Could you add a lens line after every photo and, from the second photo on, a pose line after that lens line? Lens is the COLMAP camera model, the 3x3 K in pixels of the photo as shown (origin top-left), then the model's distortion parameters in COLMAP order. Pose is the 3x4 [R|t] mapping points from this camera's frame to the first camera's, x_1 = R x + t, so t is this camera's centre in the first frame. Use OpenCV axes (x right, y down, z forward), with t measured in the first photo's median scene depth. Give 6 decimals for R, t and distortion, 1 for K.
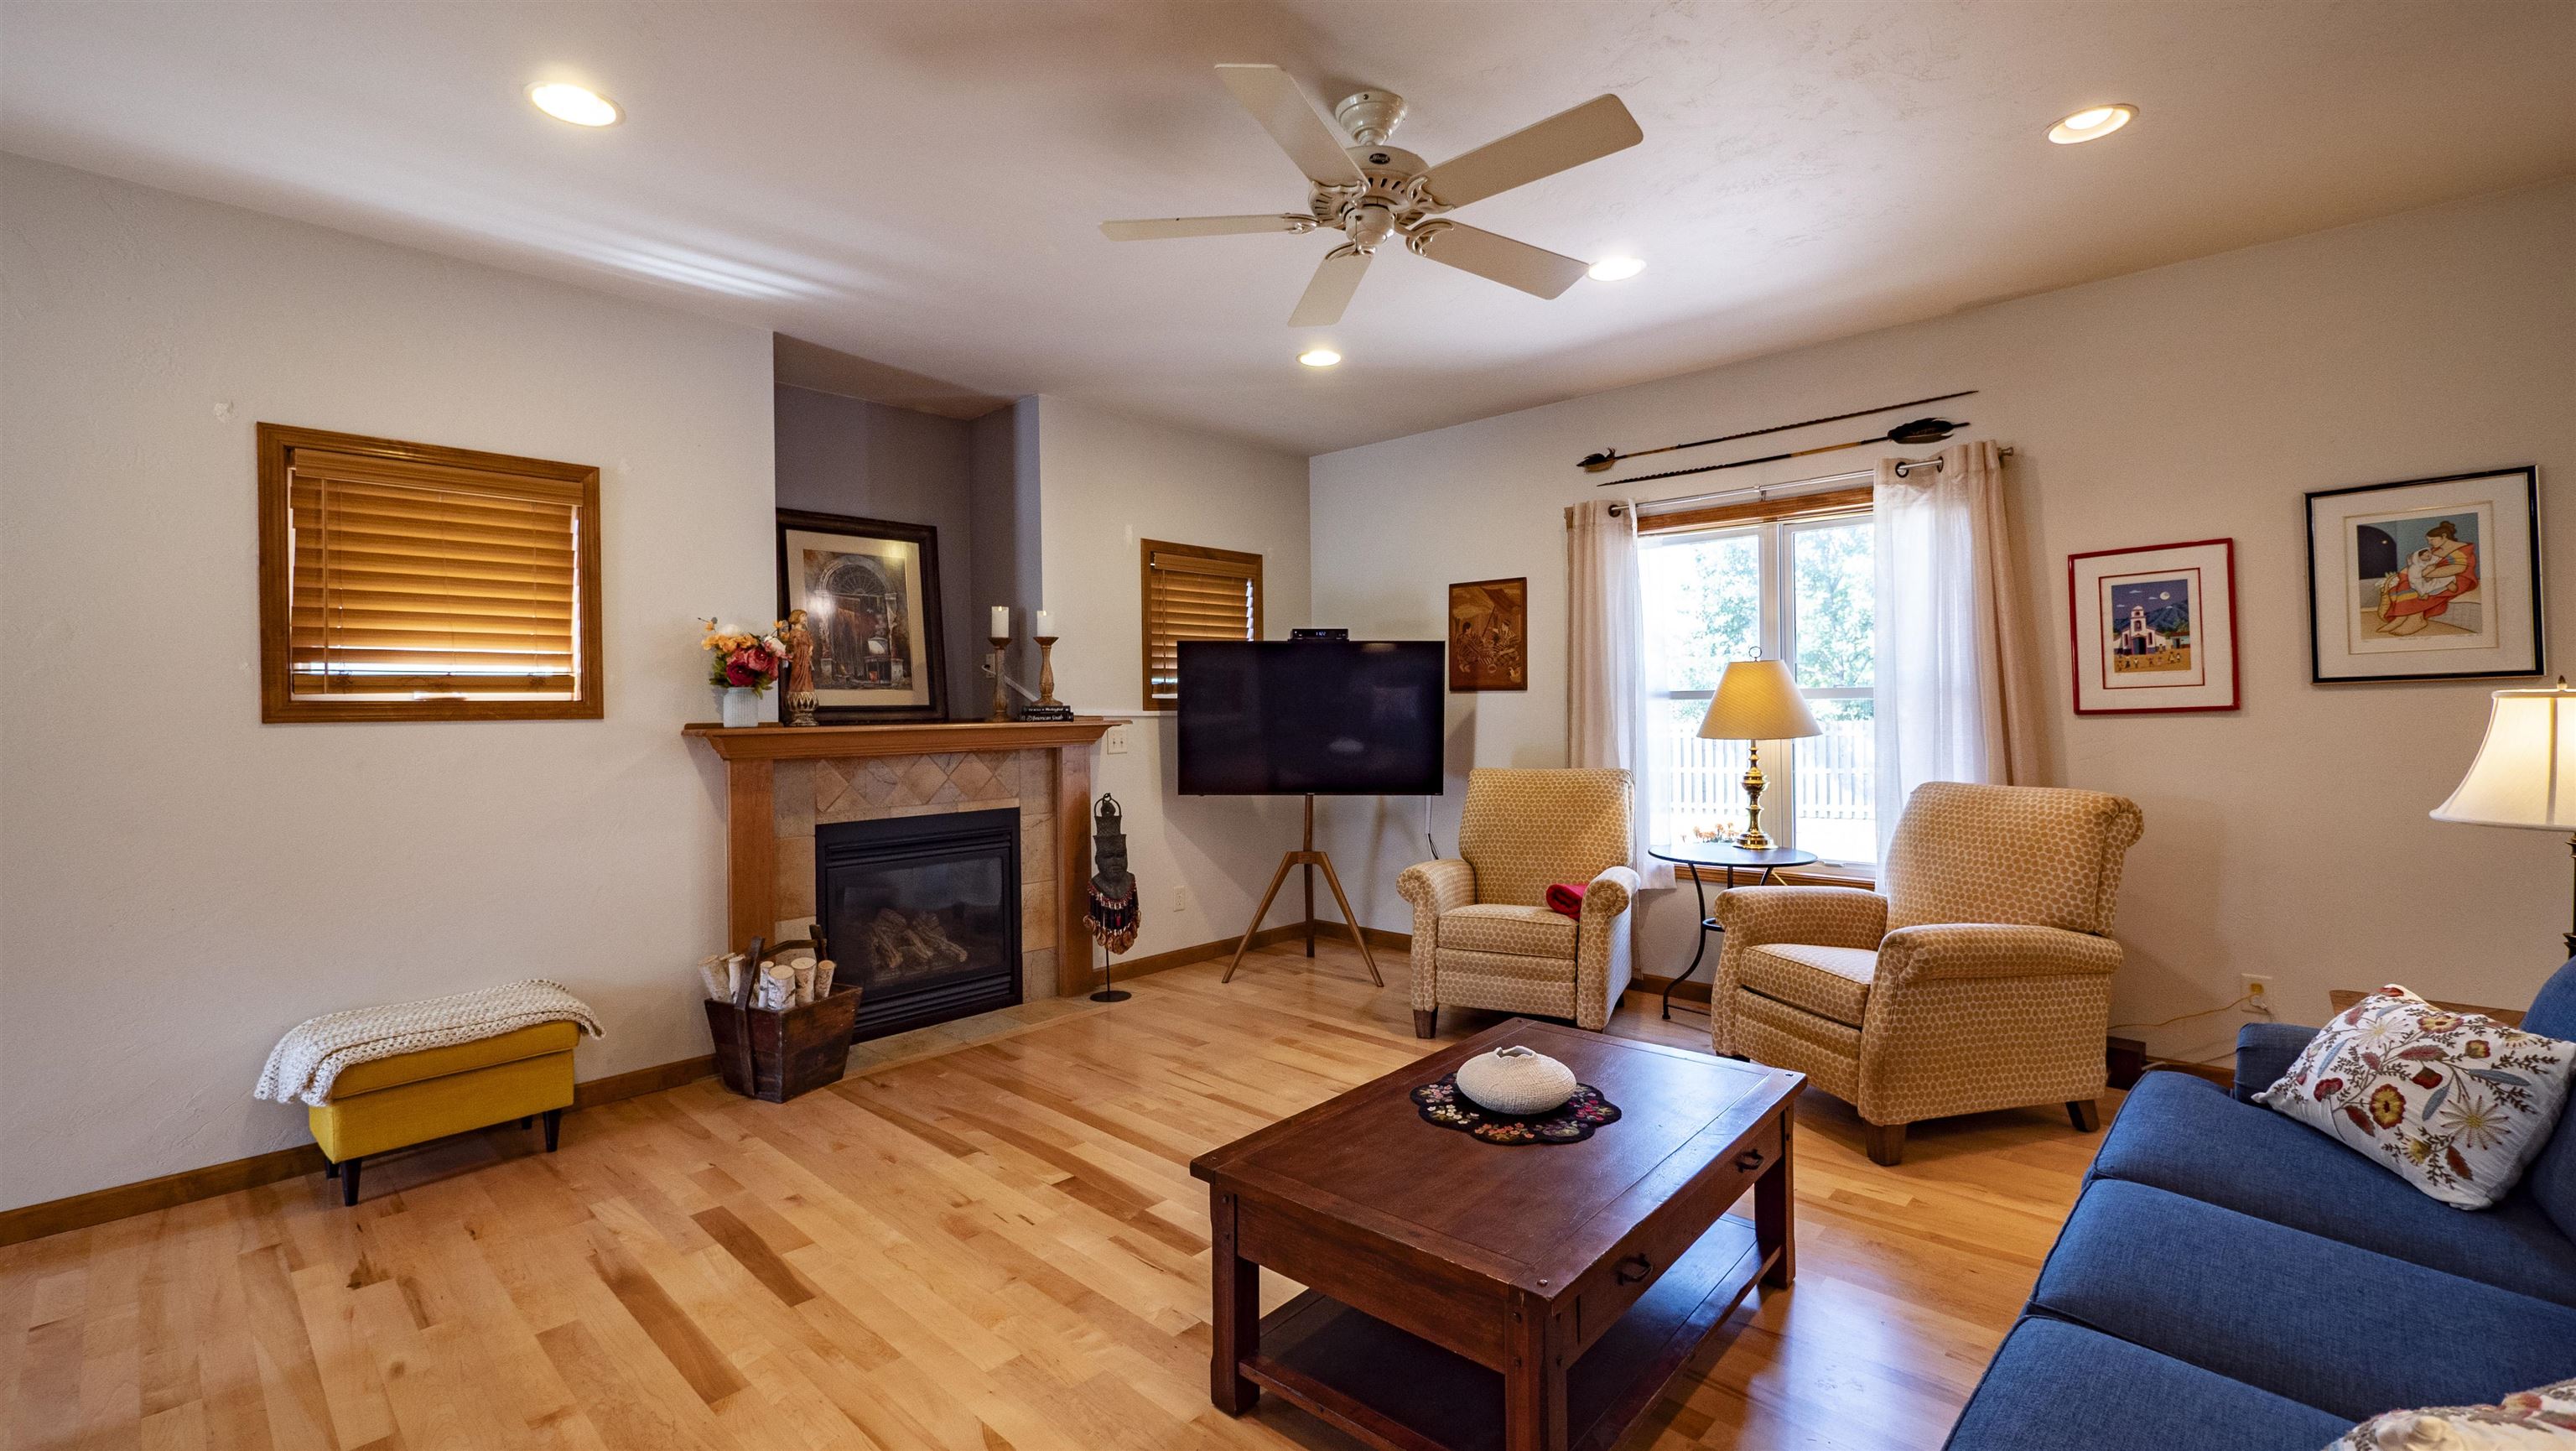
lens RADIAL K [[1091.9, 0, 1270.9], [0, 1091.9, 715.2], [0, 0, 1]] dist [-0.002835, 0.000525]
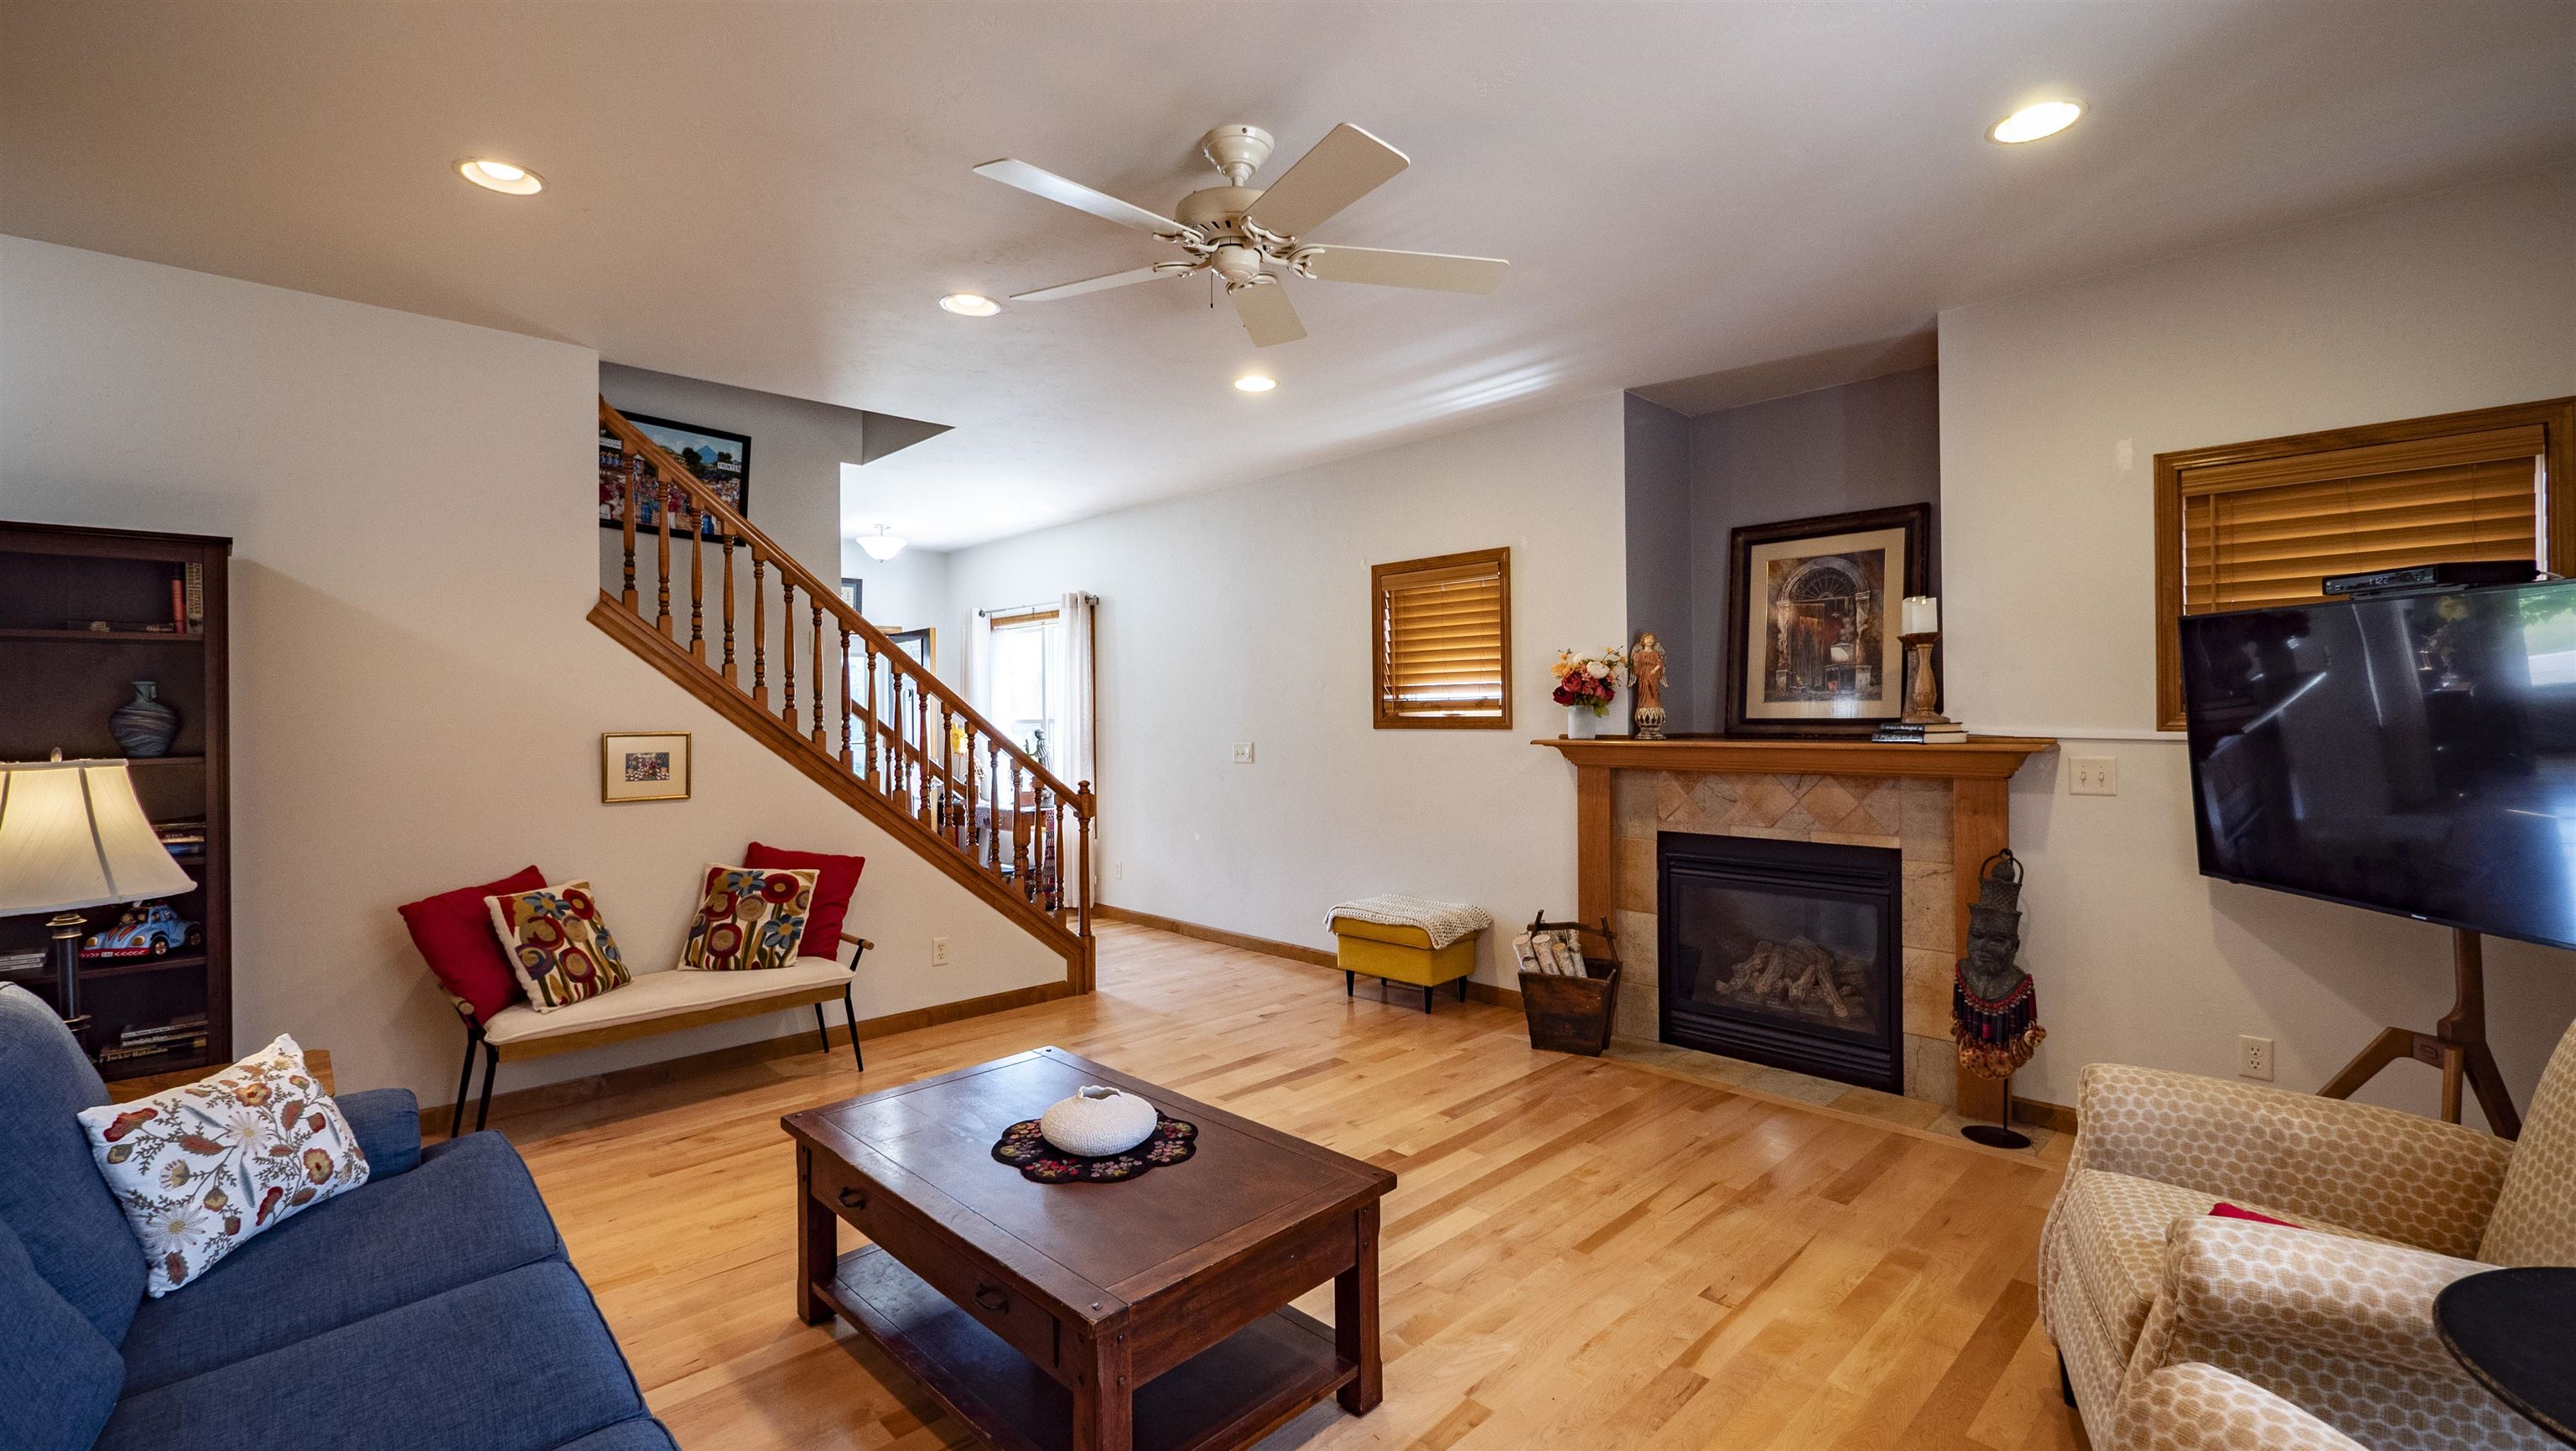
lens RADIAL K [[1091.9, 0, 1277.2], [0, 1091.9, 723.7], [0, 0, 1]] dist [-0.002835, 0.000525]
pose [[-0.051666, 0.021111, -0.998441, 0.674809], [0.003591, 0.999774, 0.020954, -0.029304], [0.998658, -0.002503, -0.051730, 0.676529]]
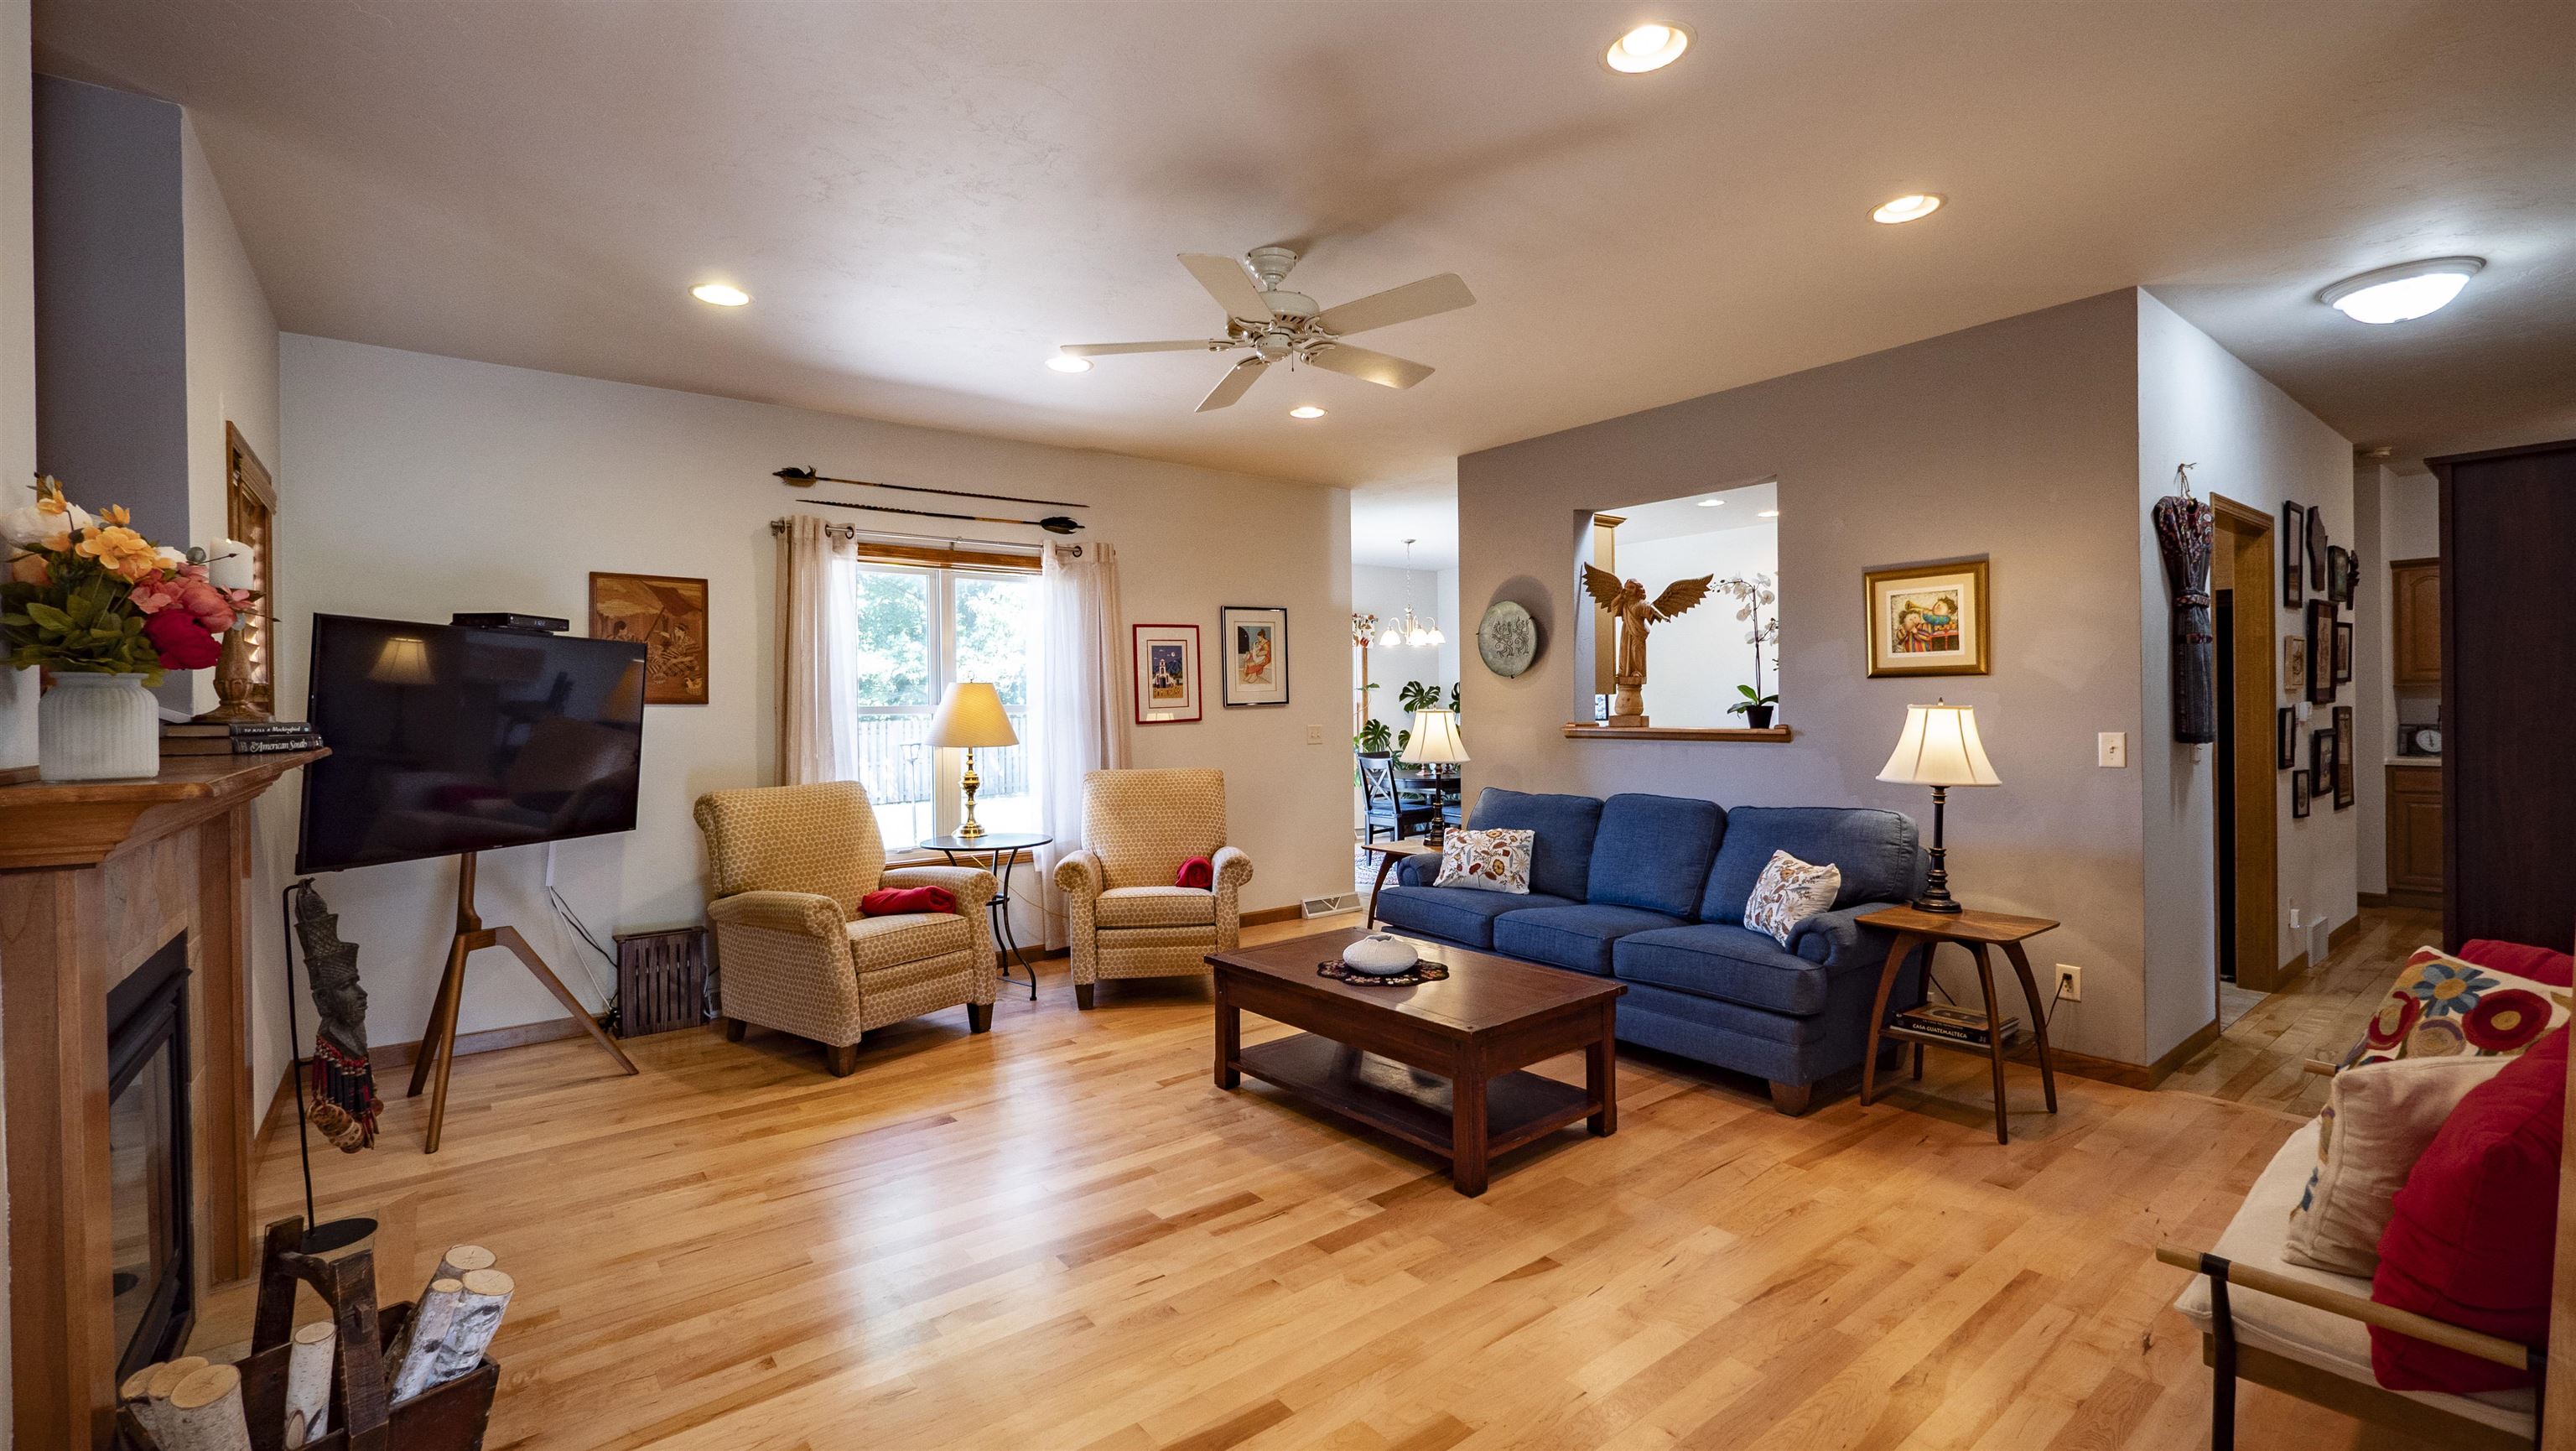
lens RADIAL K [[1091.9, 0, 1272.7], [0, 1091.9, 708.7], [0, 0, 1]] dist [-0.002835, 0.000525]
pose [[0.154631, 0.009528, 0.987926, -0.745701], [0.016467, 0.999790, -0.012220, 0.000019], [-0.987835, 0.018158, 0.154442, 0.504114]]
